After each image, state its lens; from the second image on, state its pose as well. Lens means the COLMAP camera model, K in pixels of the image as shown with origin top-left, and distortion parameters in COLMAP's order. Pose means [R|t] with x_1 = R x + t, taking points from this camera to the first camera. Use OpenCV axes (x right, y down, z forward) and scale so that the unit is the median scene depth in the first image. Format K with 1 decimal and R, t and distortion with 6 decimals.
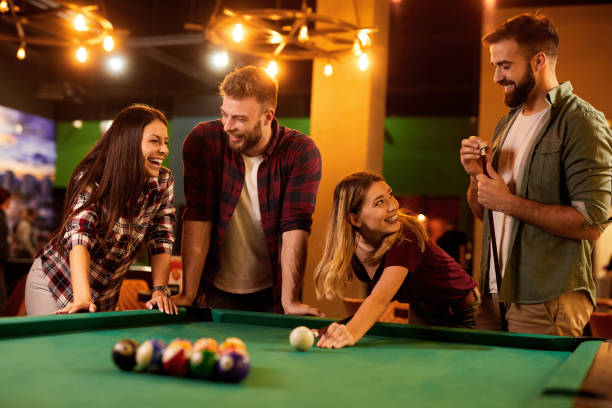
lens RADIAL K [[865.0, 0, 306.4], [0, 865.0, 203.6], [0, 0, 1]] dist [-0.001634, 0.000000]
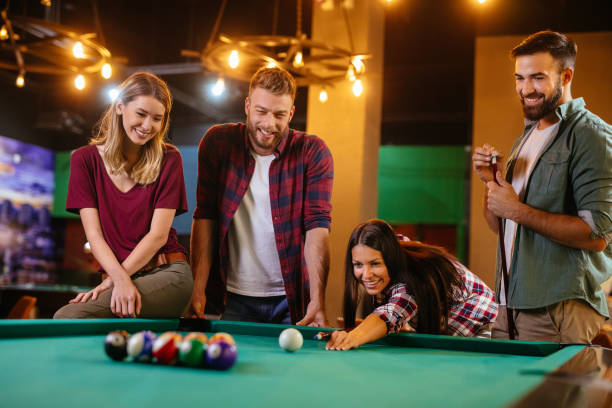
lens RADIAL K [[865.0, 0, 306.2], [0, 865.0, 203.8], [0, 0, 1]] dist [-0.001634, 0.000000]
pose [[0.999997, -0.001438, 0.002117, 0.003073], [0.001515, 0.999323, -0.036763, 0.009143], [-0.002063, 0.036766, 0.999322, -0.008053]]
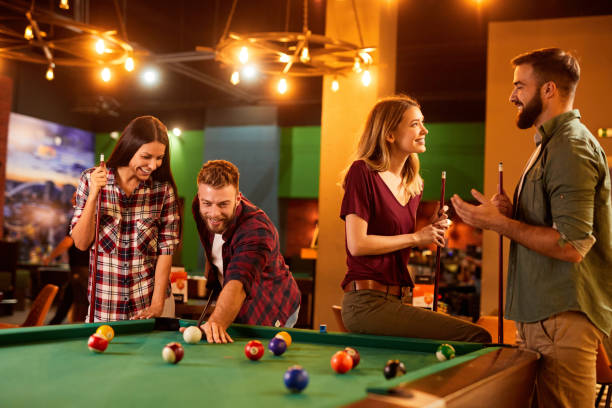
lens RADIAL K [[865.0, 0, 303.5], [0, 865.0, 202.7], [0, 0, 1]] dist [-0.001634, 0.000000]
pose [[0.998327, -0.013189, -0.056304, 0.046978], [0.012984, 0.999908, -0.004007, -0.010105], [0.056352, 0.003269, 0.998406, -0.050352]]
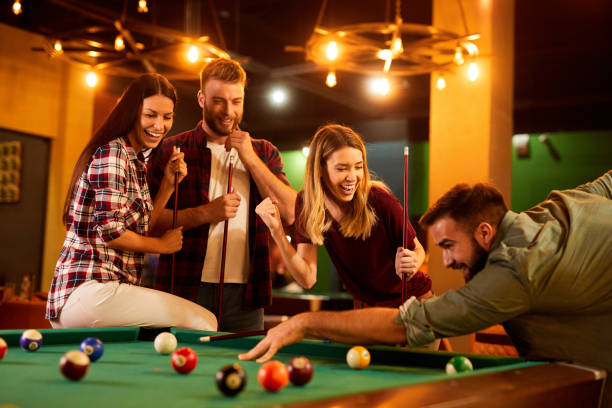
lens RADIAL K [[865.0, 0, 307.7], [0, 865.0, 201.6], [0, 0, 1]] dist [-0.001634, 0.000000]
pose [[0.972278, -0.038556, -0.230628, 0.103283], [0.030031, 0.998734, -0.040365, 0.010451], [0.231893, 0.032320, 0.972204, 0.044735]]
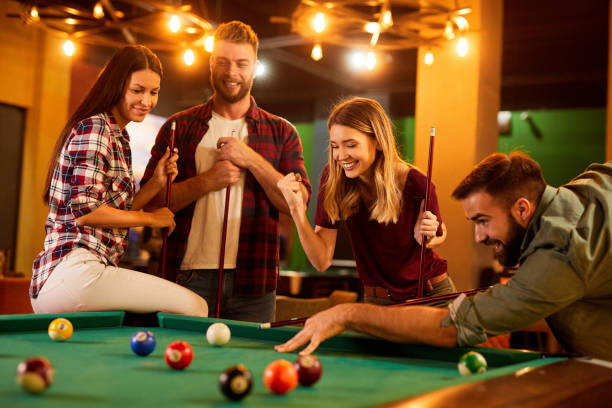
lens RADIAL K [[865.0, 0, 300.9], [0, 865.0, 206.9], [0, 0, 1]] dist [-0.001634, 0.000000]
pose [[0.977303, -0.015868, -0.211249, 0.090020], [0.015549, 0.999874, -0.003167, 0.006773], [0.211273, -0.000189, 0.977427, 0.062505]]
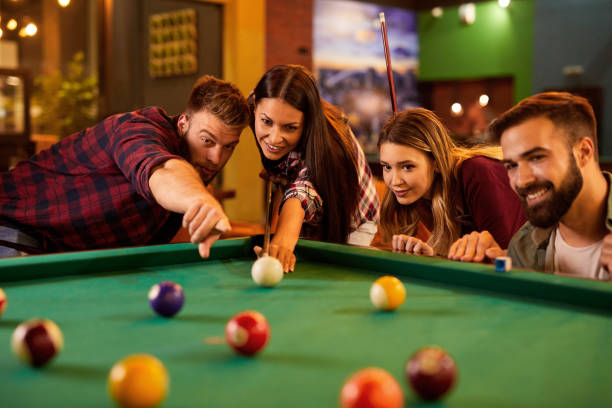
lens RADIAL K [[865.0, 0, 282.9], [0, 865.0, 194.6], [0, 0, 1]] dist [-0.001634, 0.000000]
pose [[0.881073, -0.012183, -0.472824, 0.088641], [0.066755, 0.992865, 0.098810, 0.005299], [0.468246, -0.118622, 0.875599, 0.151945]]
